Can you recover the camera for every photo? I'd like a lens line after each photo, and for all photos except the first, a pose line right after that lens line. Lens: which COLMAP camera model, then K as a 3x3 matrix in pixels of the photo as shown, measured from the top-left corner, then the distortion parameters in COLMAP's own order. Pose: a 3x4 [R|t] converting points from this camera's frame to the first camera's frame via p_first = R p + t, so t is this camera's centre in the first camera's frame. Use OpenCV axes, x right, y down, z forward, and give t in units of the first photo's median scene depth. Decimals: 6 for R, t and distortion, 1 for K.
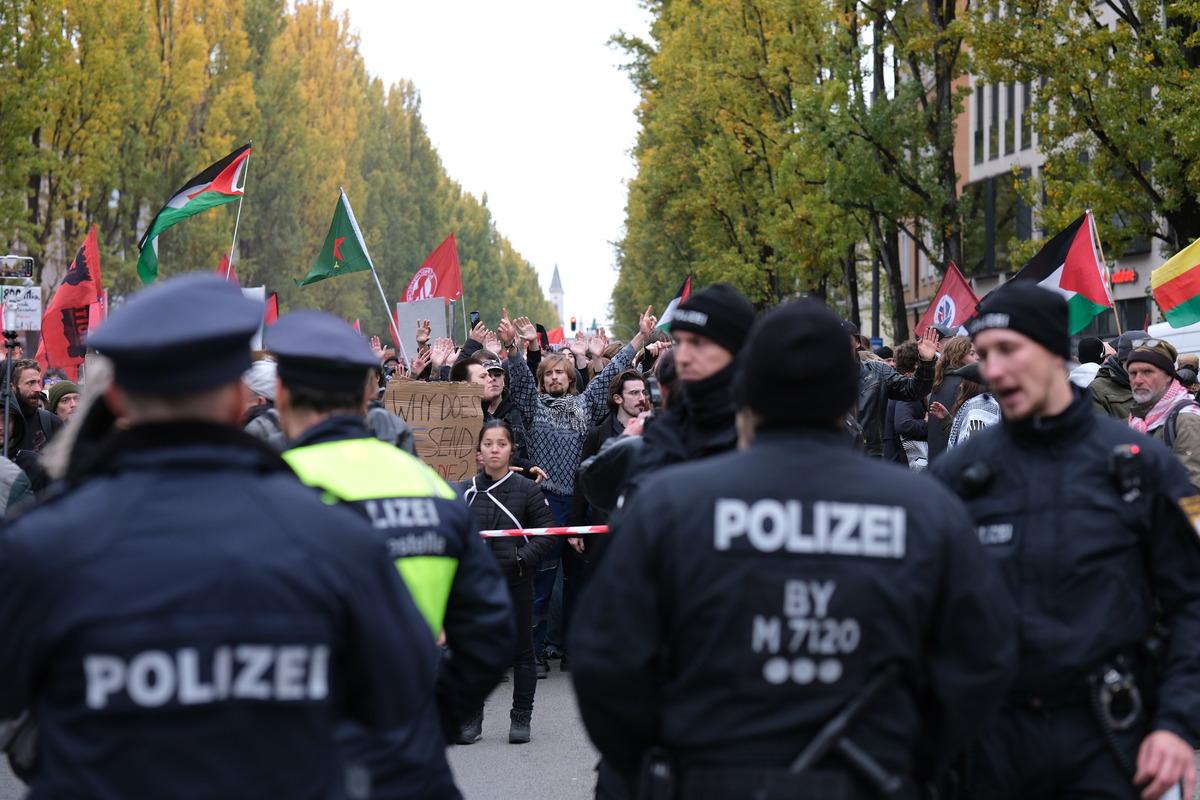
lens RADIAL K [[2904.2, 0, 600.0], [0, 2904.2, 400.0], [0, 0, 1]] dist [0.079147, -0.189671]
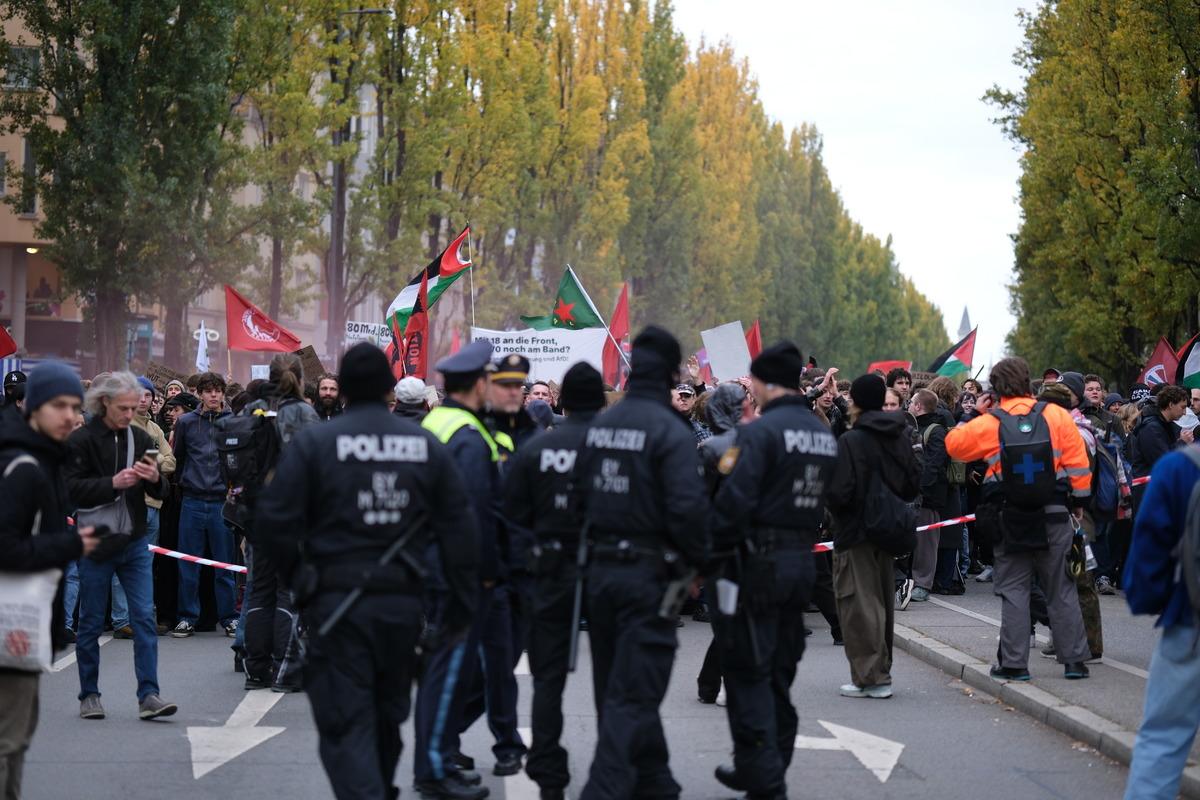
lens RADIAL K [[2887.0, 0, 600.0], [0, 2887.0, 400.0], [0, 0, 1]] dist [0.156135, 0.173215]
pose [[0.989582, 0.031262, -0.140536, 0.015541], [-0.033074, 0.999397, -0.010578, 0.001091], [0.140120, 0.015116, 0.990019, -0.044889]]
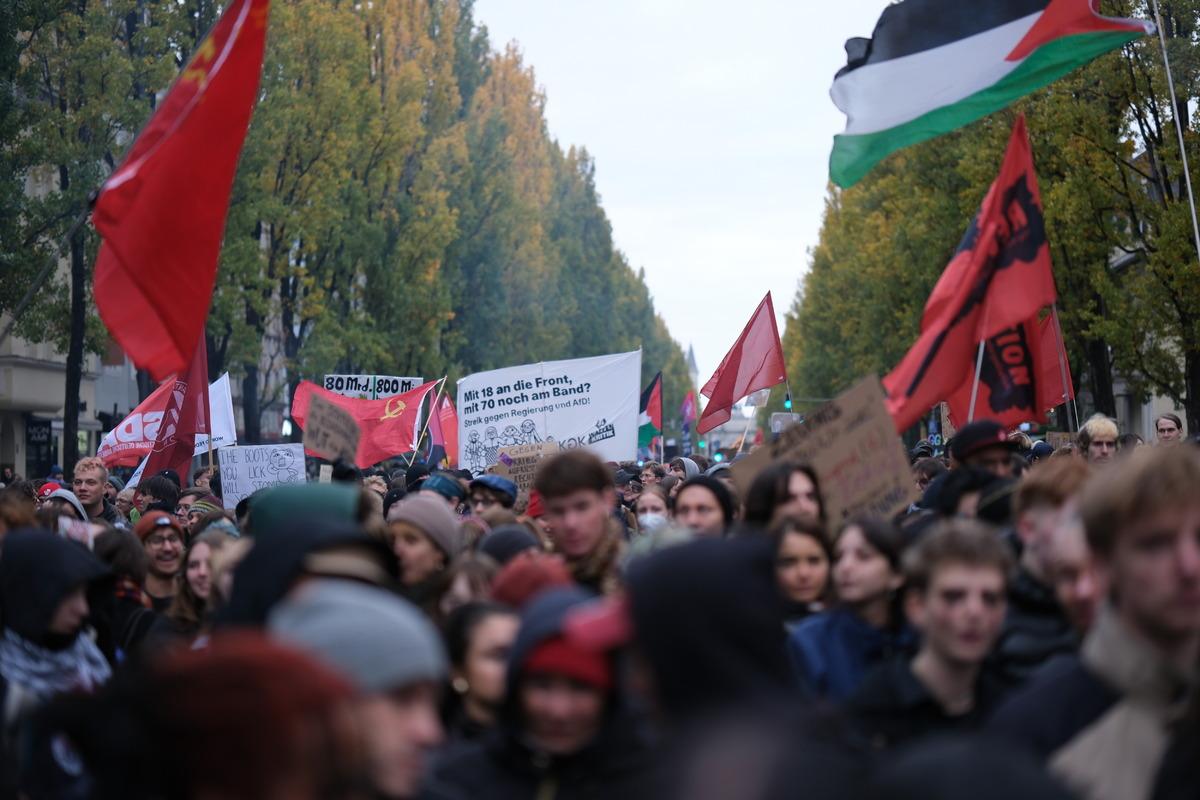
lens RADIAL K [[2887.0, 0, 600.0], [0, 2887.0, 400.0], [0, 0, 1]] dist [0.156135, 0.173215]
pose [[0.999062, 0.002263, -0.043249, -0.042380], [-0.003432, 0.999631, -0.026960, -0.002887], [0.043172, 0.027083, 0.998700, 0.121755]]
